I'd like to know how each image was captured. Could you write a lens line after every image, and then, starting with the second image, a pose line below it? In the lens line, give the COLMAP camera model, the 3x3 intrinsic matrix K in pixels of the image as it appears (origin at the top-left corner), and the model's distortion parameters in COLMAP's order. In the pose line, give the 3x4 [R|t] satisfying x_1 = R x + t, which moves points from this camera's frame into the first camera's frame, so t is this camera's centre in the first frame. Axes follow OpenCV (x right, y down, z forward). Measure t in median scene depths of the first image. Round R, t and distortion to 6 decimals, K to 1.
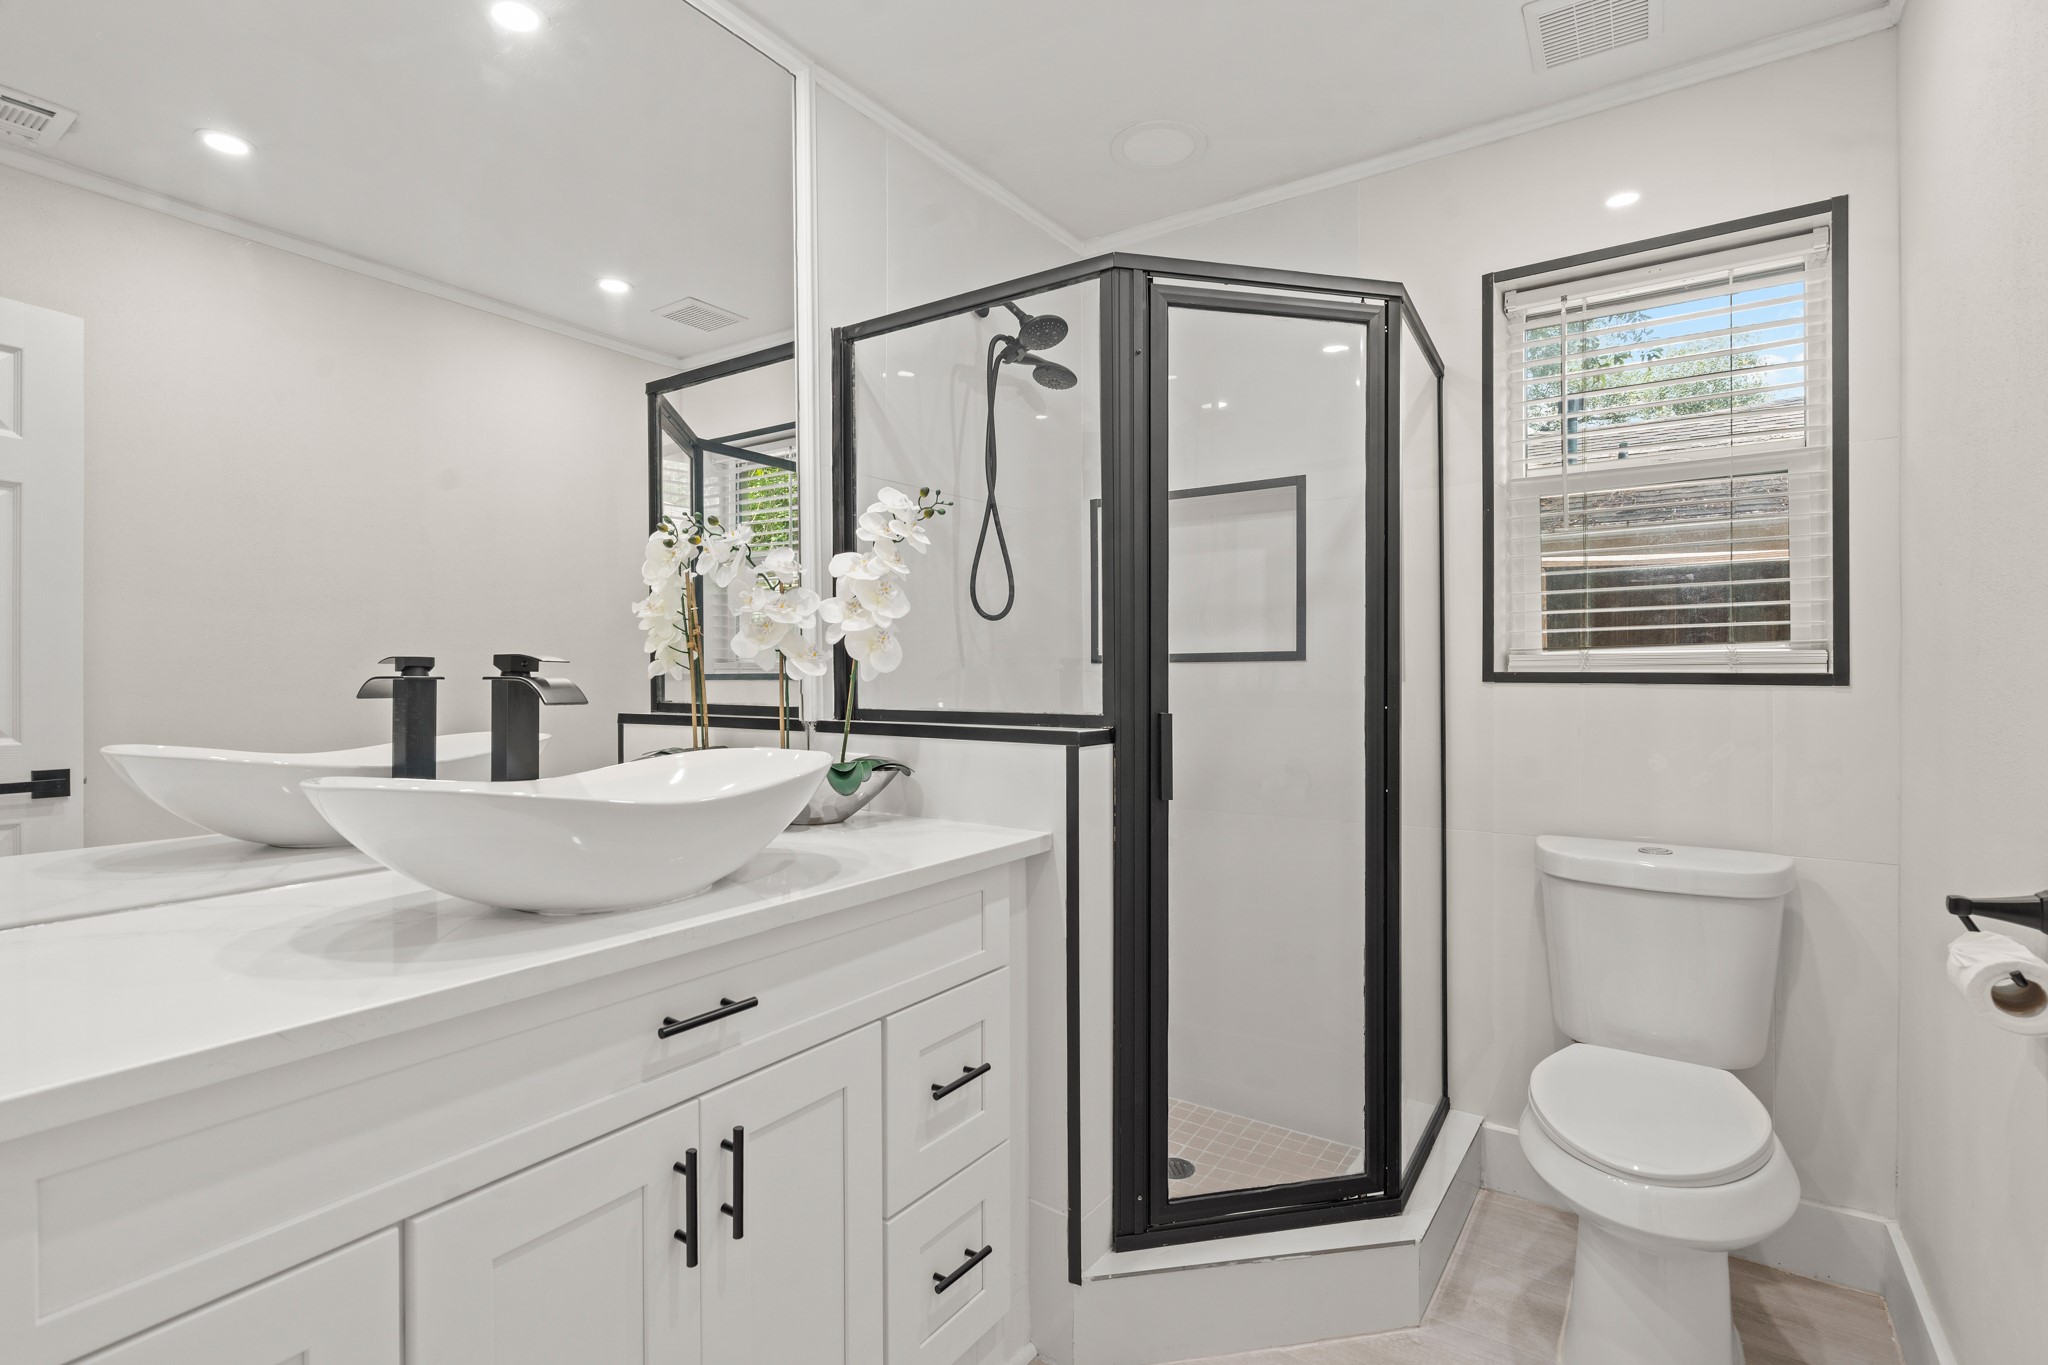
lens RADIAL K [[935.5, 0, 1022.9], [0, 935.5, 679.8], [0, 0, 1]] dist [-0.005632, 0.001474]
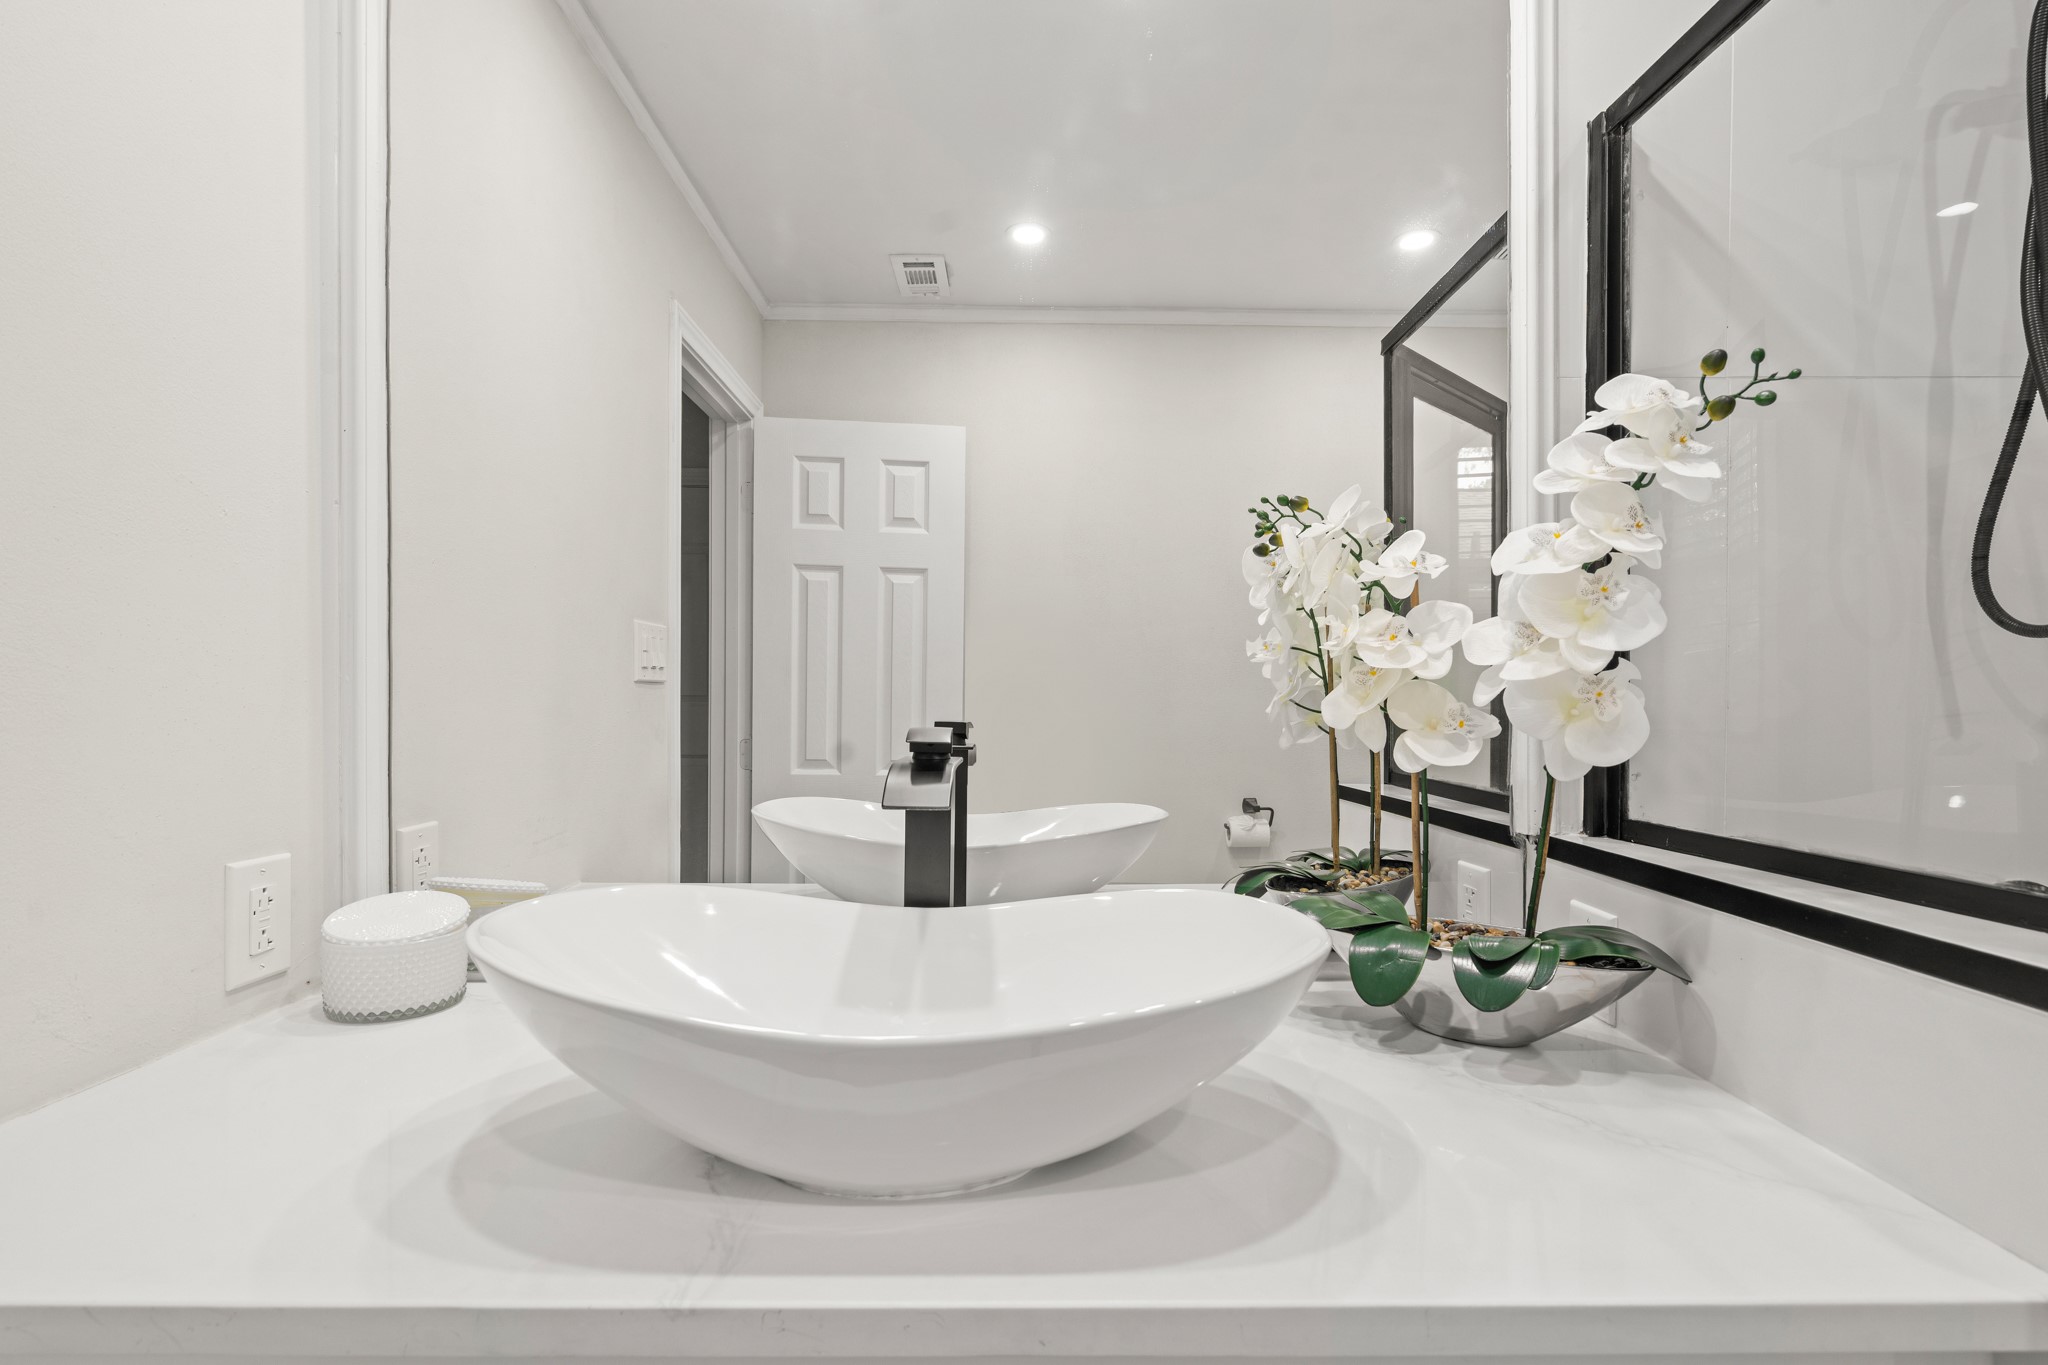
lens RADIAL K [[935.5, 0, 1041.7], [0, 935.5, 706.7], [0, 0, 1]] dist [-0.005632, 0.001474]
pose [[0.560071, 0.010320, -0.828380, 0.085571], [-0.005475, 0.999947, 0.008756, -0.039579], [0.828426, -0.000369, 0.560098, 0.490058]]
